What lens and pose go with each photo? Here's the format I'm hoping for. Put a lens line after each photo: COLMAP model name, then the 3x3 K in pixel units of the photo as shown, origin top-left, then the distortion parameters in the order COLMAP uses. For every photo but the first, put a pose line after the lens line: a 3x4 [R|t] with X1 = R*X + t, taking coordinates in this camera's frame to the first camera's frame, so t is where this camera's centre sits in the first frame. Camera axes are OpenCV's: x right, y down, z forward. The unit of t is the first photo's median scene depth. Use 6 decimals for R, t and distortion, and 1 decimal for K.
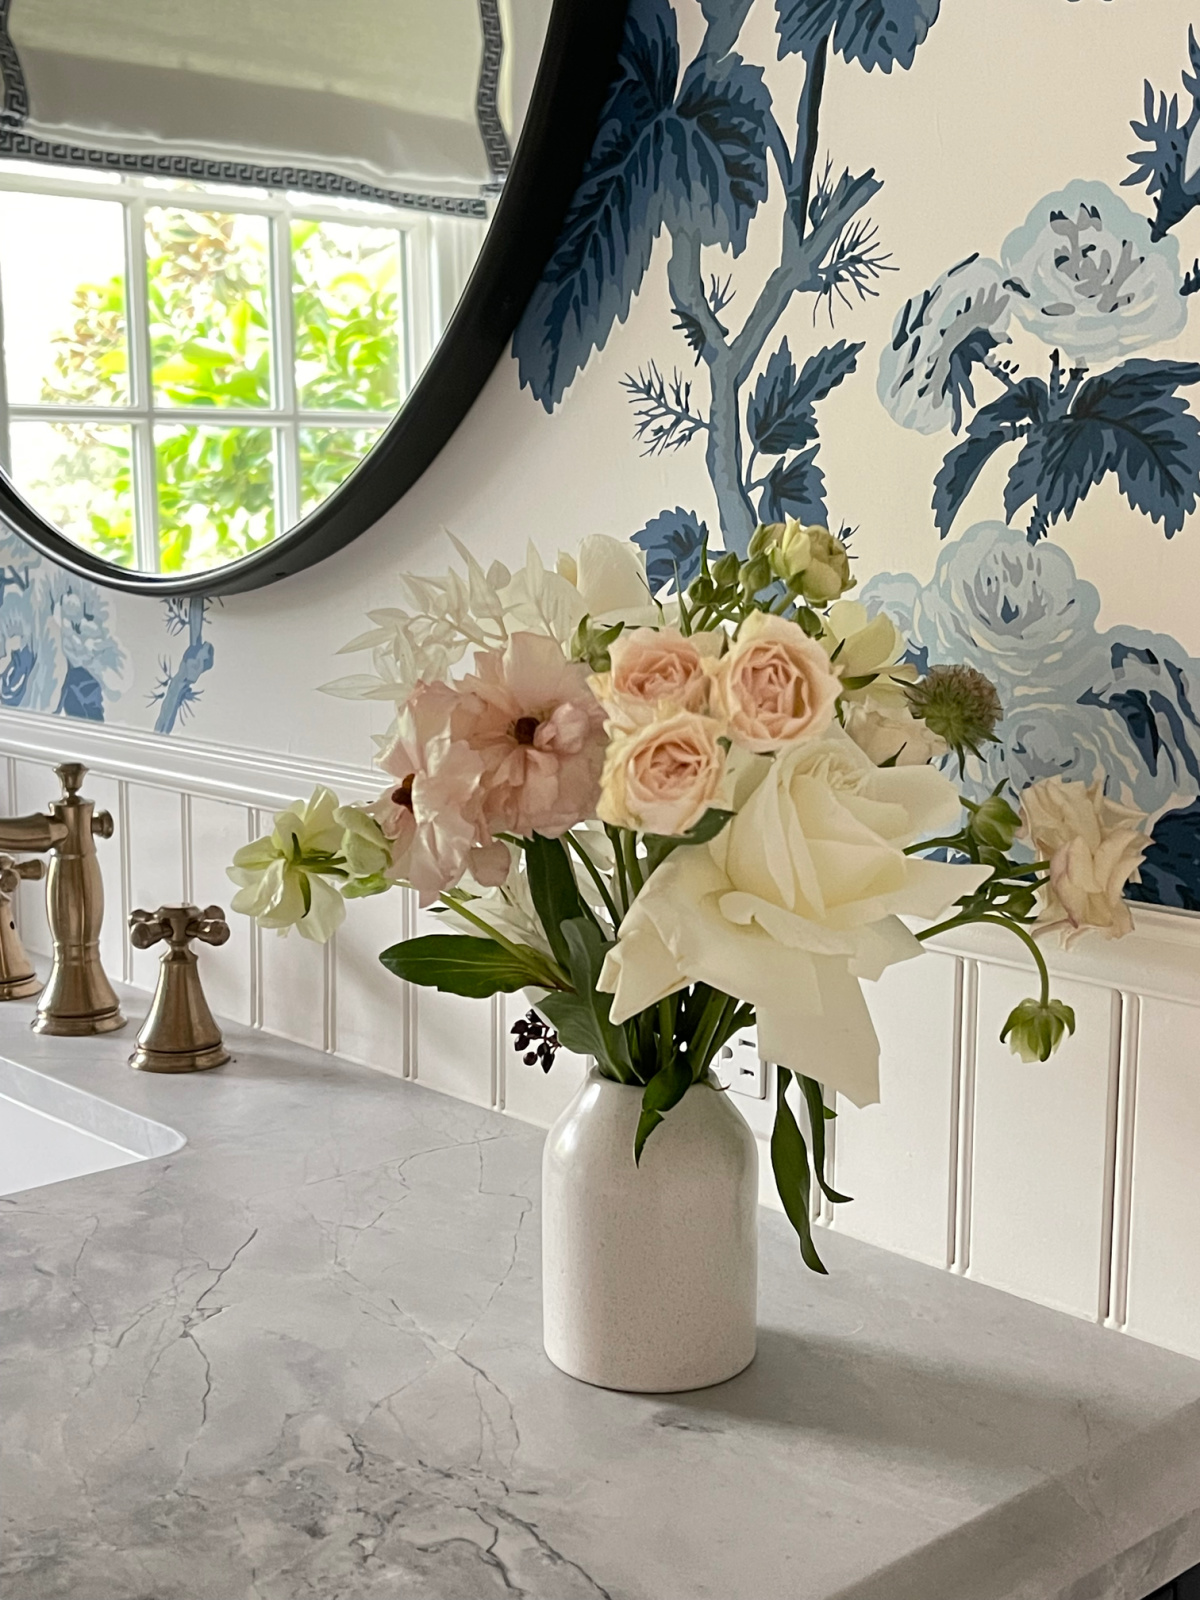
lens RADIAL K [[2081.8, 0, 596.0], [0, 2081.8, 805.2], [0, 0, 1]] dist [0.064092, 0.000000]
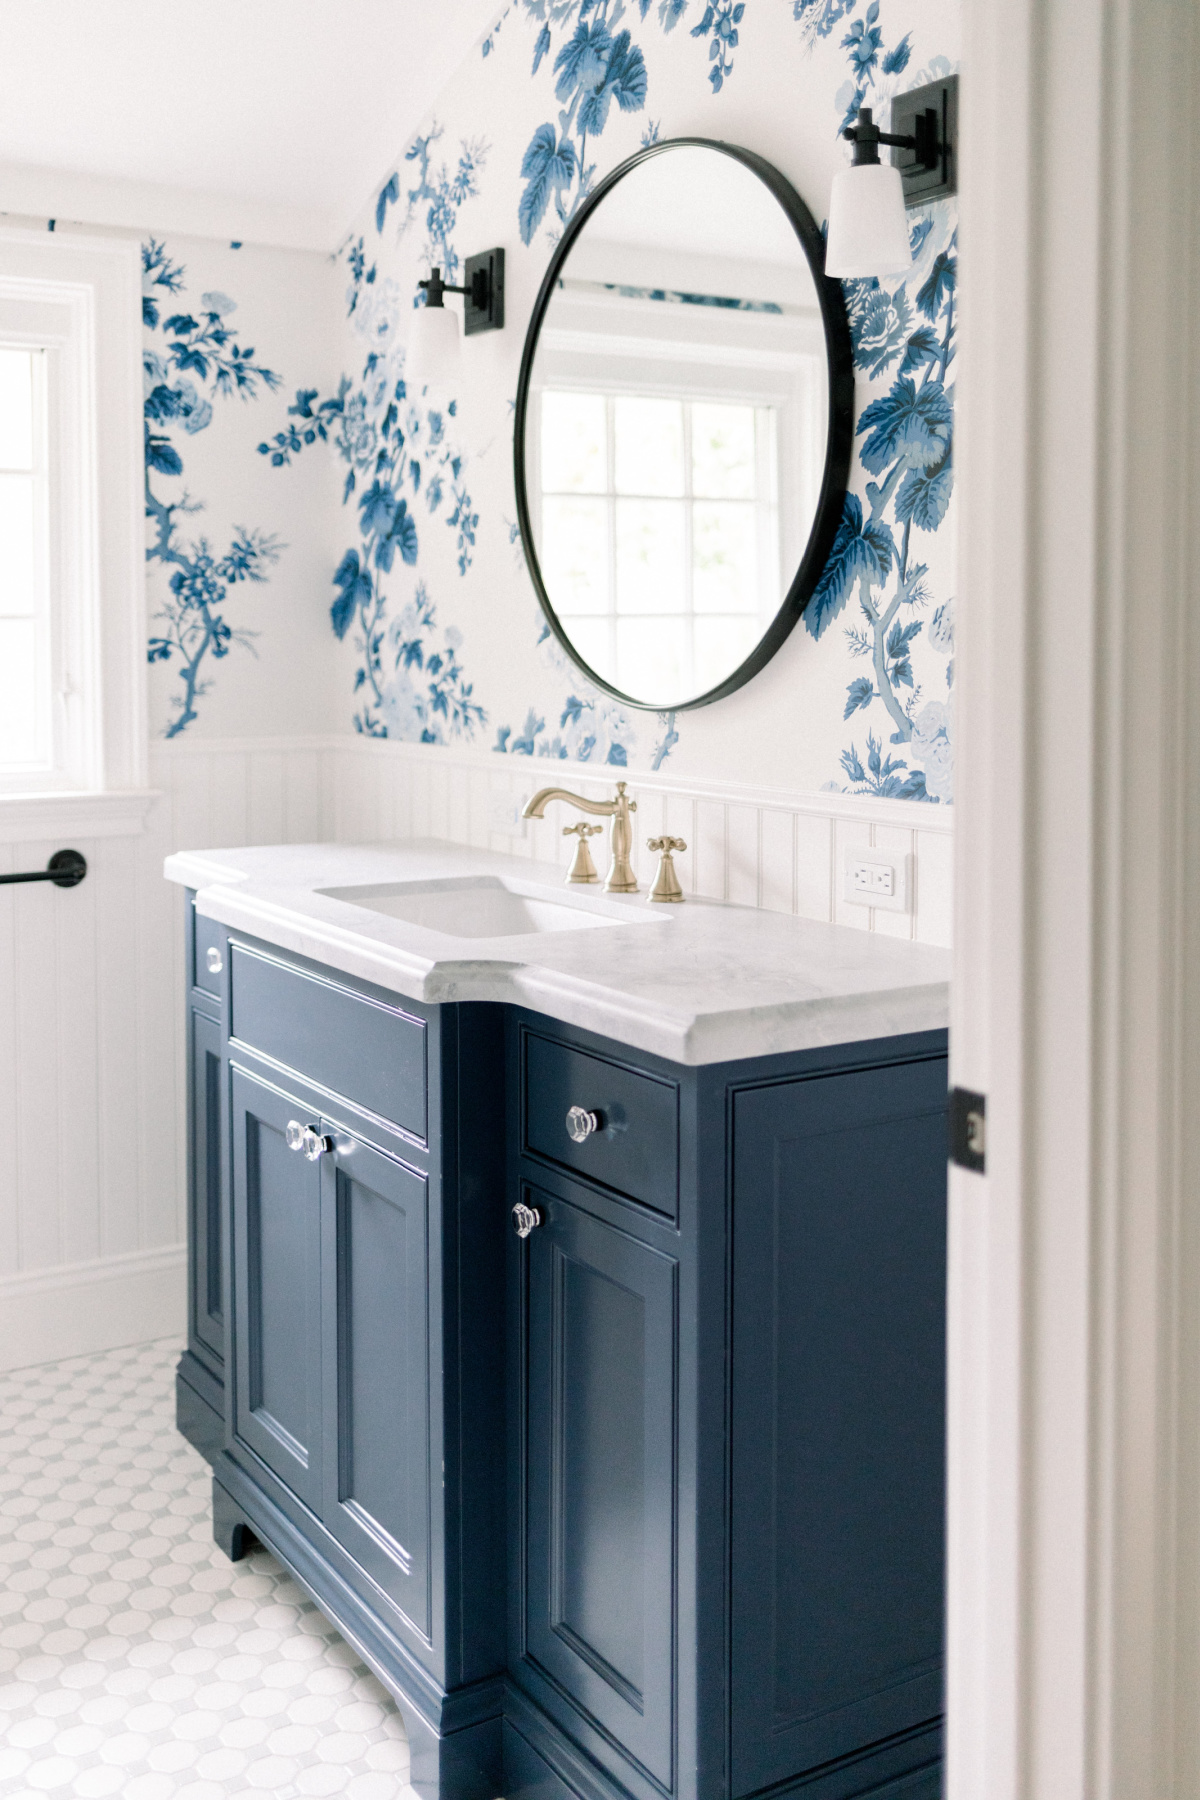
lens RADIAL K [[1791.7, 0, 595.7], [0, 1791.7, 895.3], [0, 0, 1]] dist [-0.027370, 0.000000]
pose [[0.984805, 0.017221, -0.172808, 0.105720], [-0.017904, 0.999837, -0.002392, 0.153770], [0.172739, 0.005450, 0.984953, -1.365382]]
